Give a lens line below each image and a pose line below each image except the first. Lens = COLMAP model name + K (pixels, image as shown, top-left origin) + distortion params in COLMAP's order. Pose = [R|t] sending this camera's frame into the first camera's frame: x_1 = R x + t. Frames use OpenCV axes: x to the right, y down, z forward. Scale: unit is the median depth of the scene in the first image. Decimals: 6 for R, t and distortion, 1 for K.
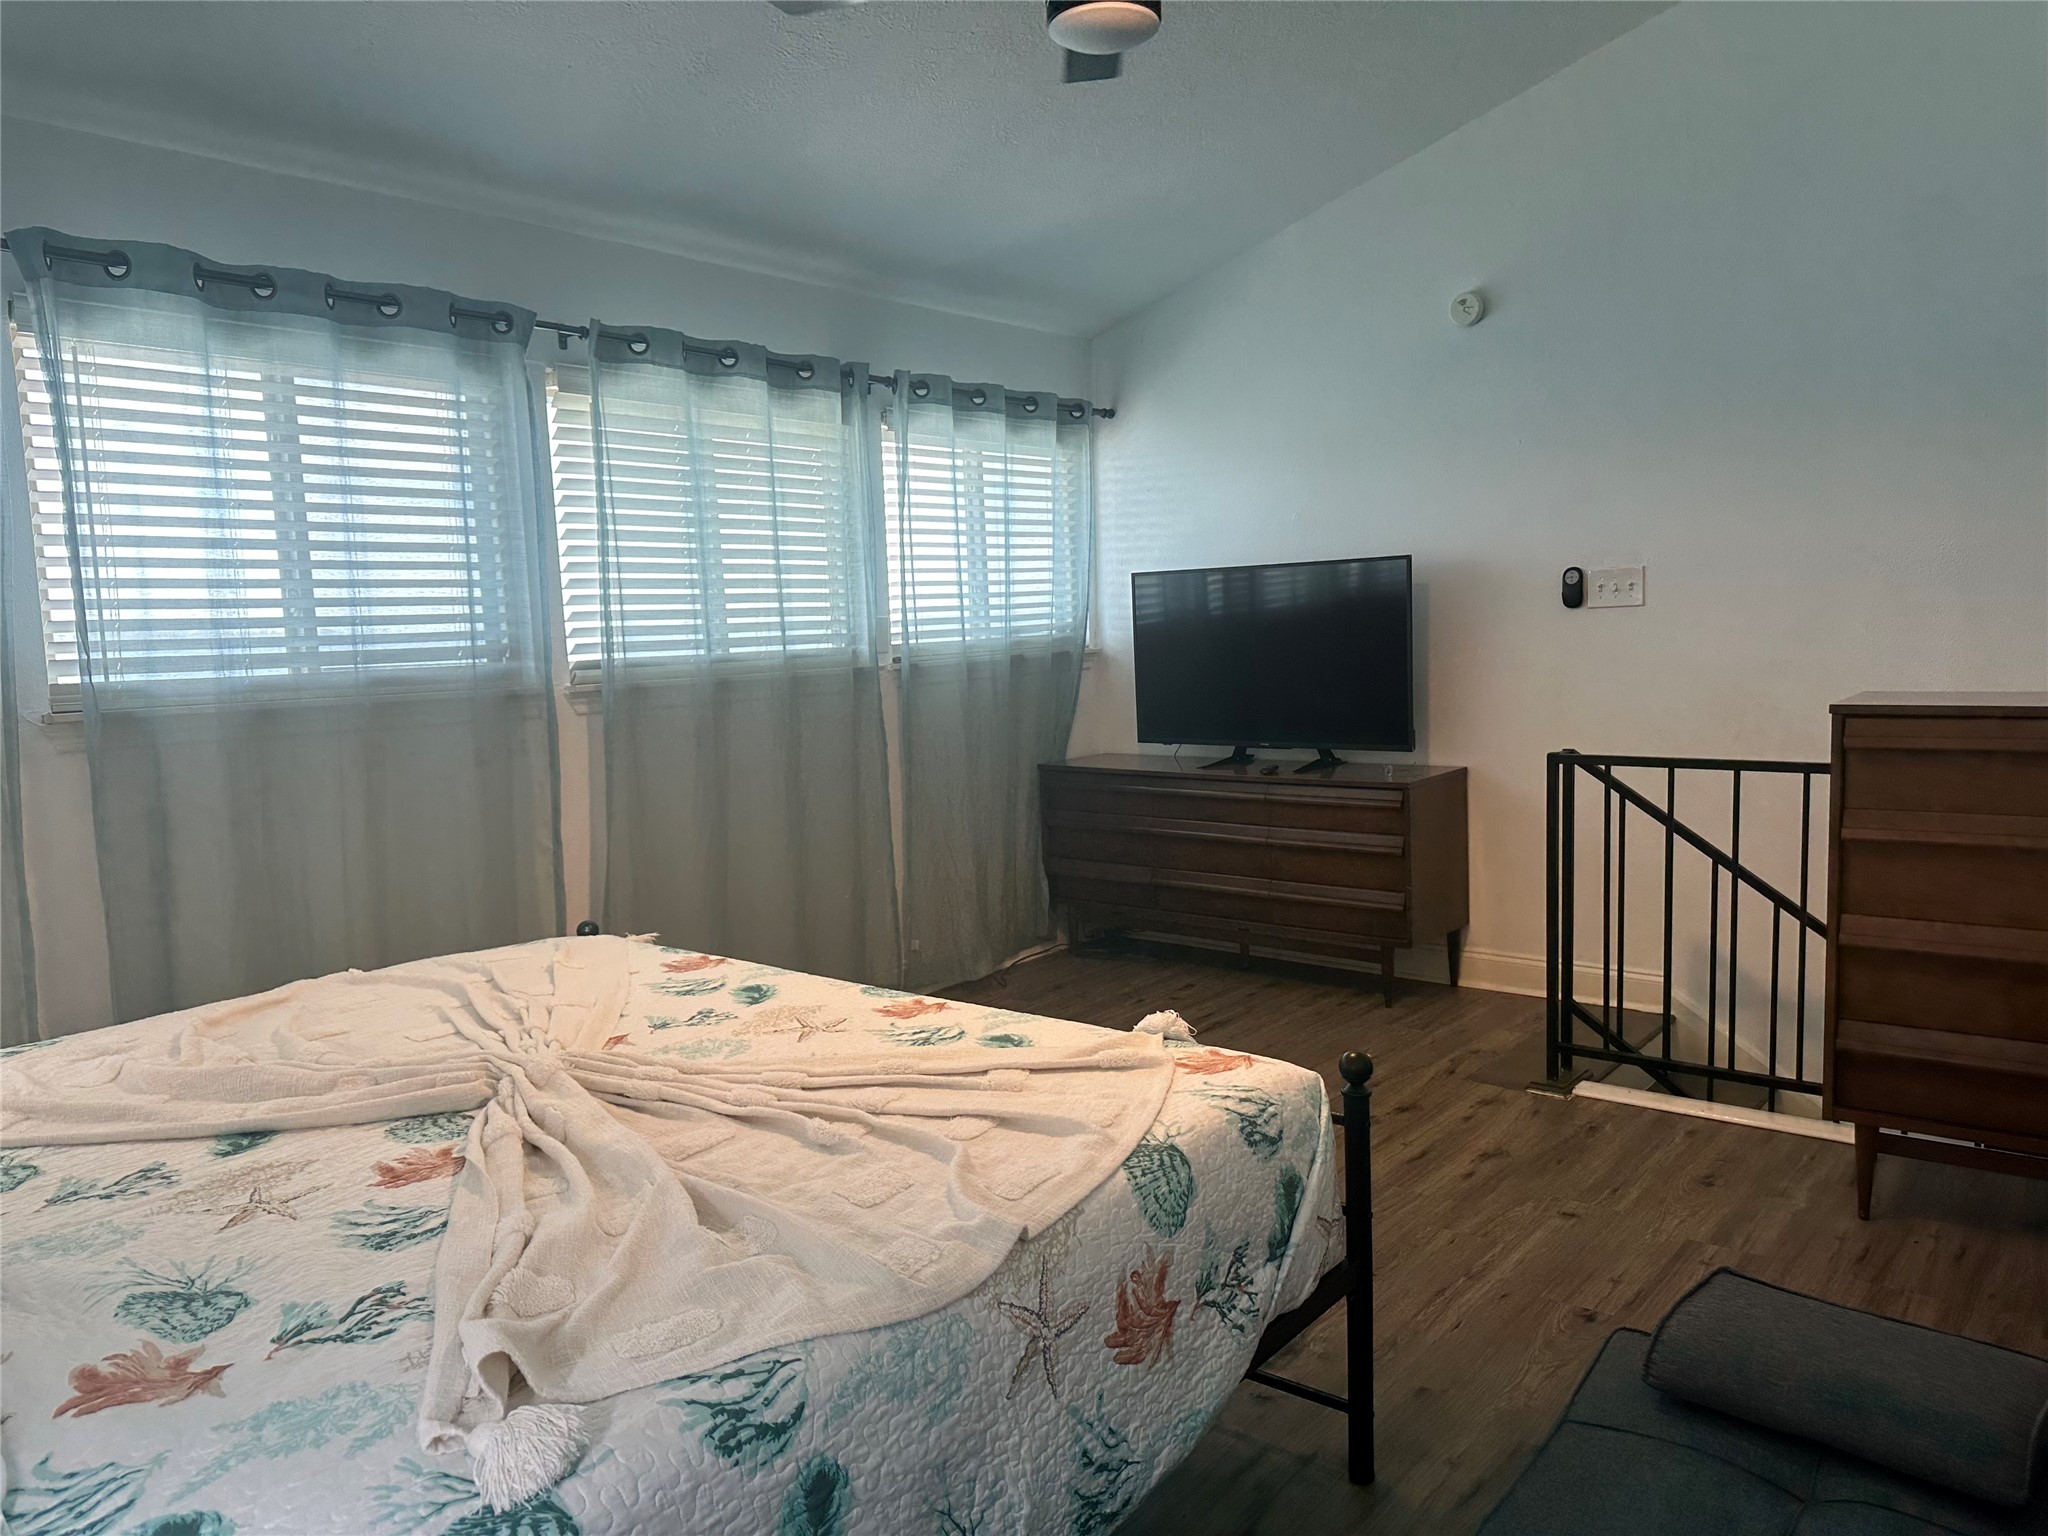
lens RADIAL K [[1467.9, 0, 1023.4], [0, 1467.9, 775.8], [0, 0, 1]] dist [0.057506, -0.065167]
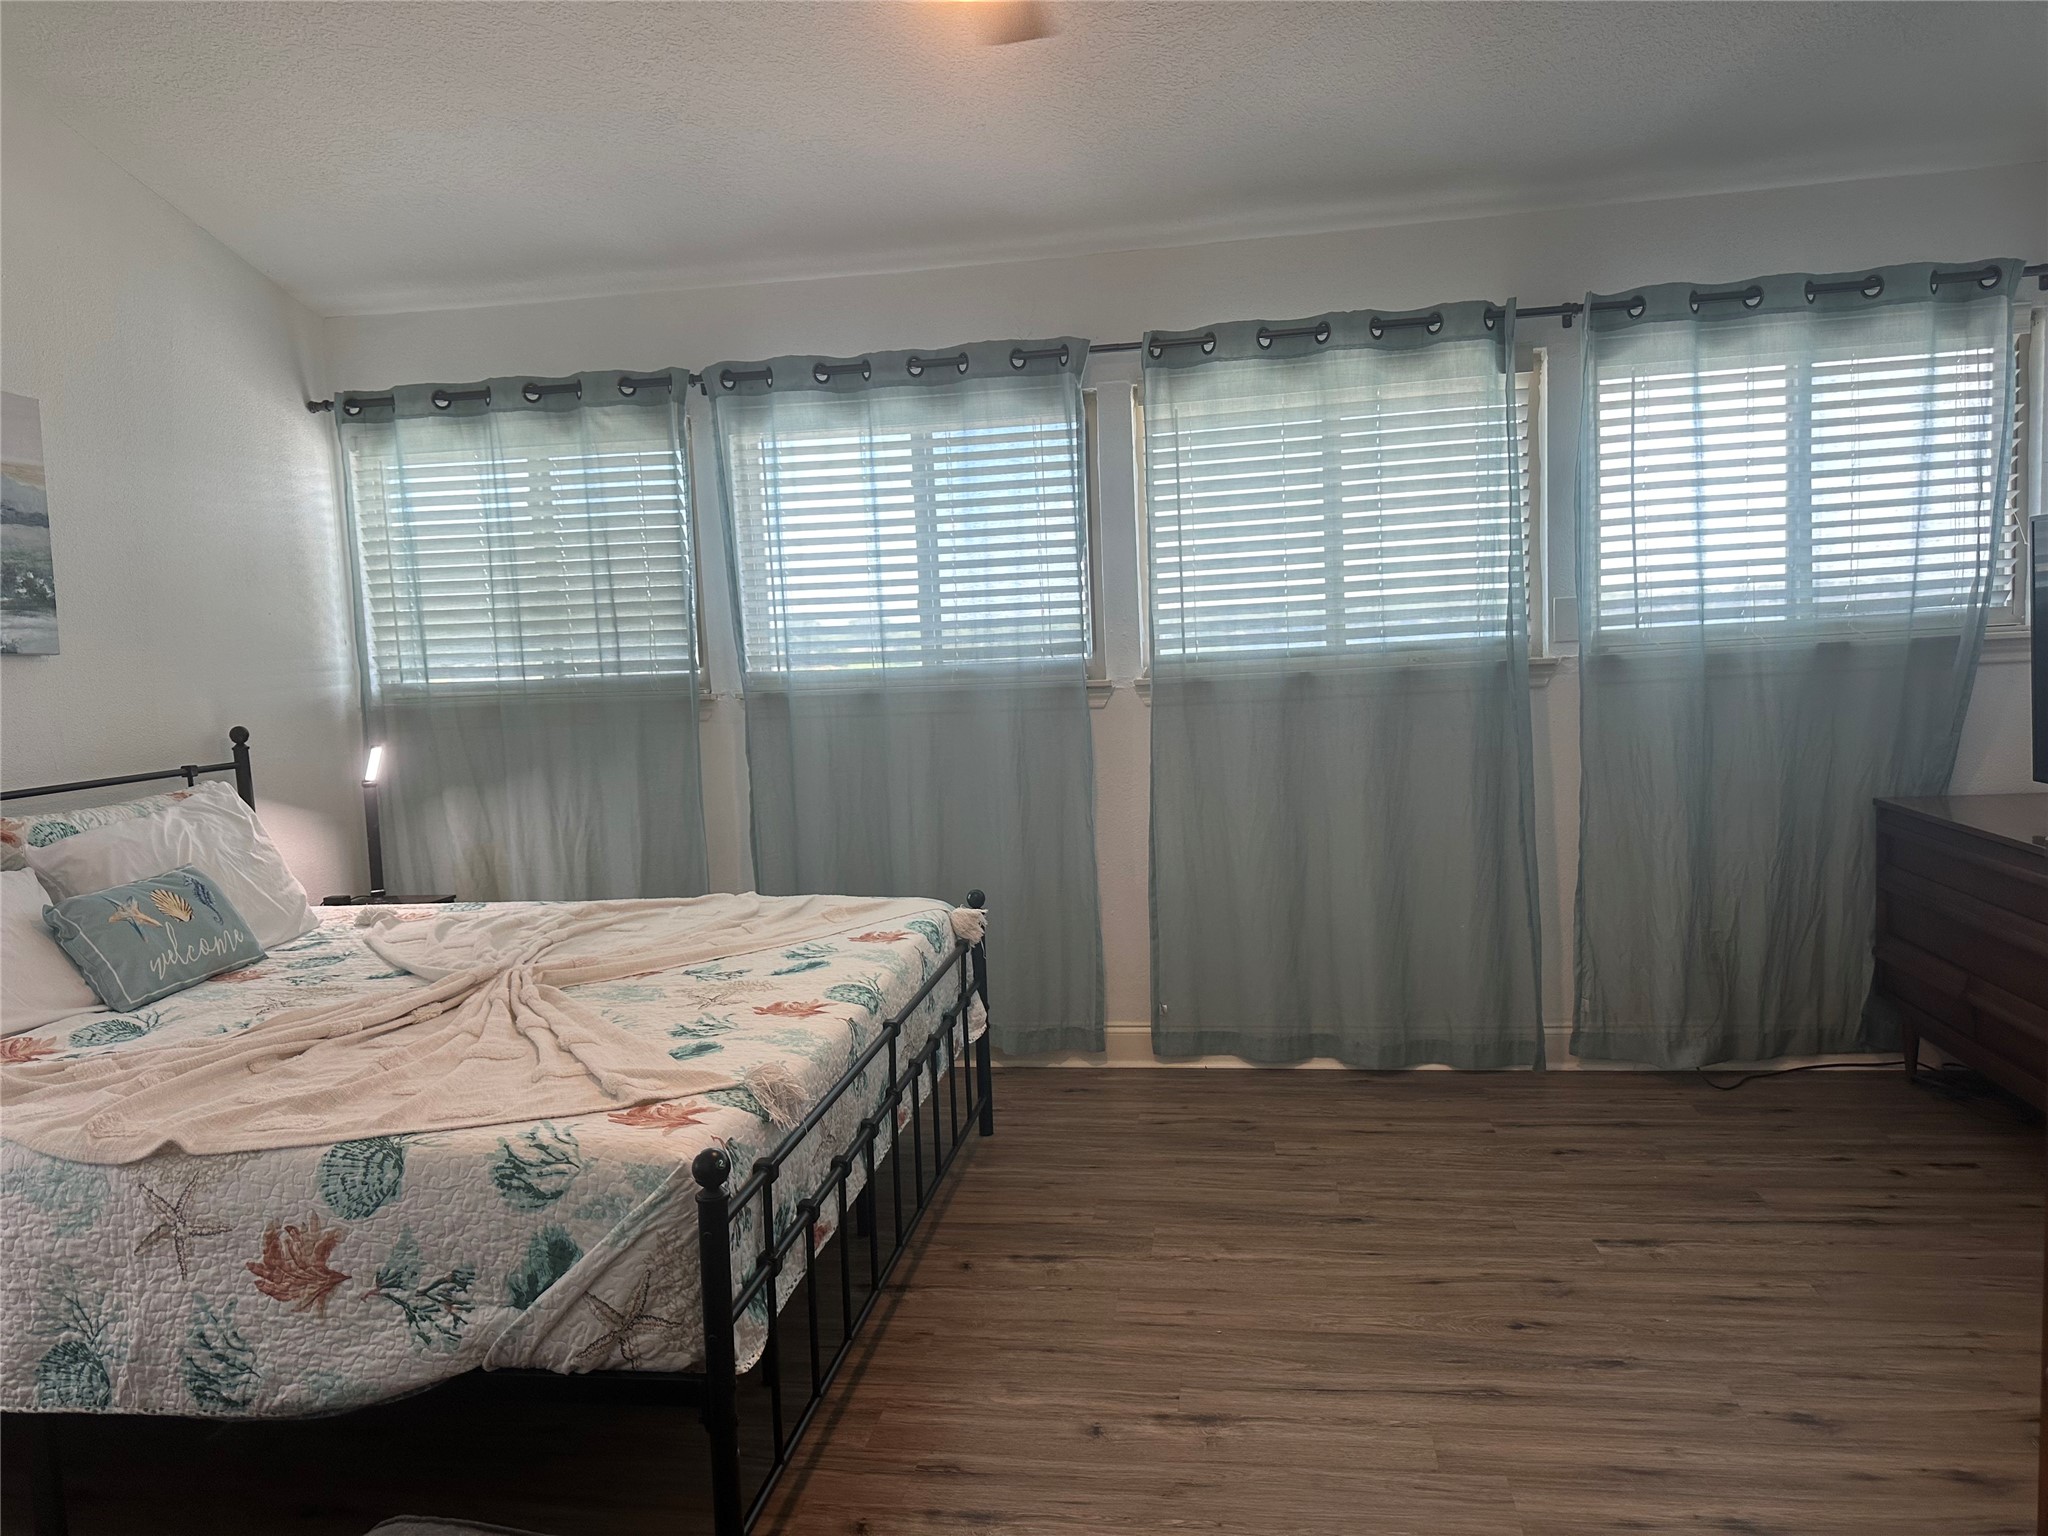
lens RADIAL K [[1467.9, 0, 1018.6], [0, 1467.9, 774.7], [0, 0, 1]] dist [0.057506, -0.065167]
pose [[0.480104, 0.089914, -0.872591, 1.166670], [-0.058588, 0.995799, 0.070375, -0.121038], [0.875253, 0.017336, 0.483355, 0.799715]]
